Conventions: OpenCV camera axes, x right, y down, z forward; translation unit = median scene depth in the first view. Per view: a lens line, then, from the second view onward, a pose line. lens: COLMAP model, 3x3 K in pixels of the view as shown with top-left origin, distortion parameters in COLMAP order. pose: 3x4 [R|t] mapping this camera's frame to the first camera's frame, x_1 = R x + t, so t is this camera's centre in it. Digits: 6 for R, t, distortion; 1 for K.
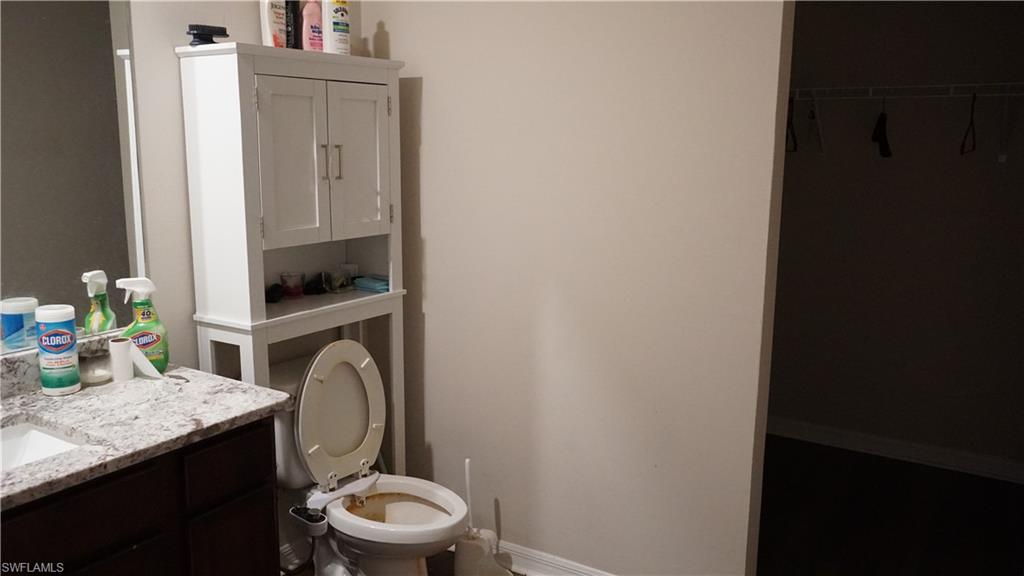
lens RADIAL K [[820.1, 0, 510.6], [0, 820.1, 287.2], [0, 0, 1]] dist [-0.004456, -0.000670]
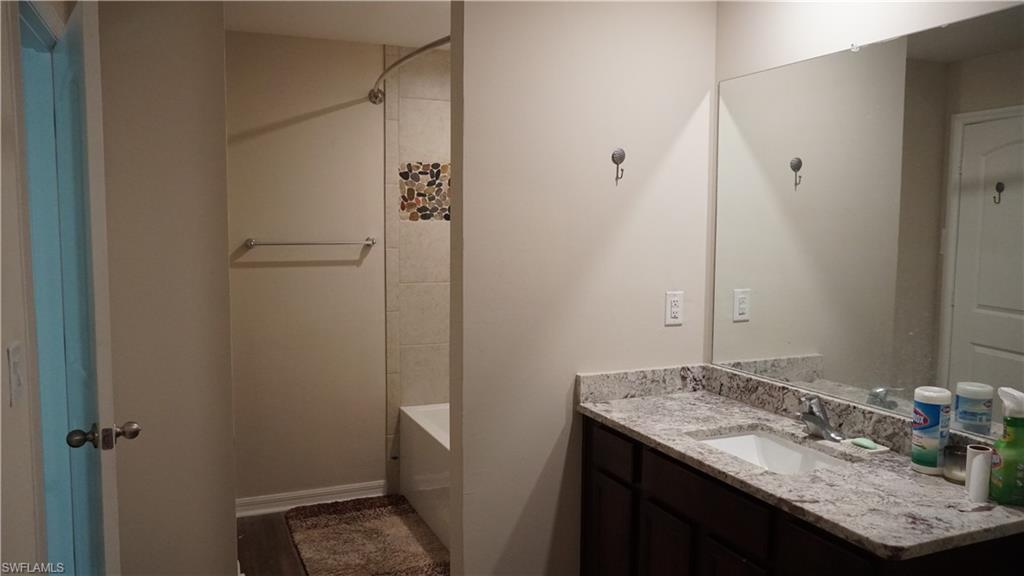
lens RADIAL K [[772.0, 0, 510.9], [0, 772.0, 288.3], [0, 0, 1]] dist [-0.038530, 0.004845]
pose [[-0.570333, 0.056751, -0.819451, 0.580731], [-0.163771, 0.969725, 0.181142, -0.200464], [0.804922, 0.237513, -0.543772, 1.109232]]
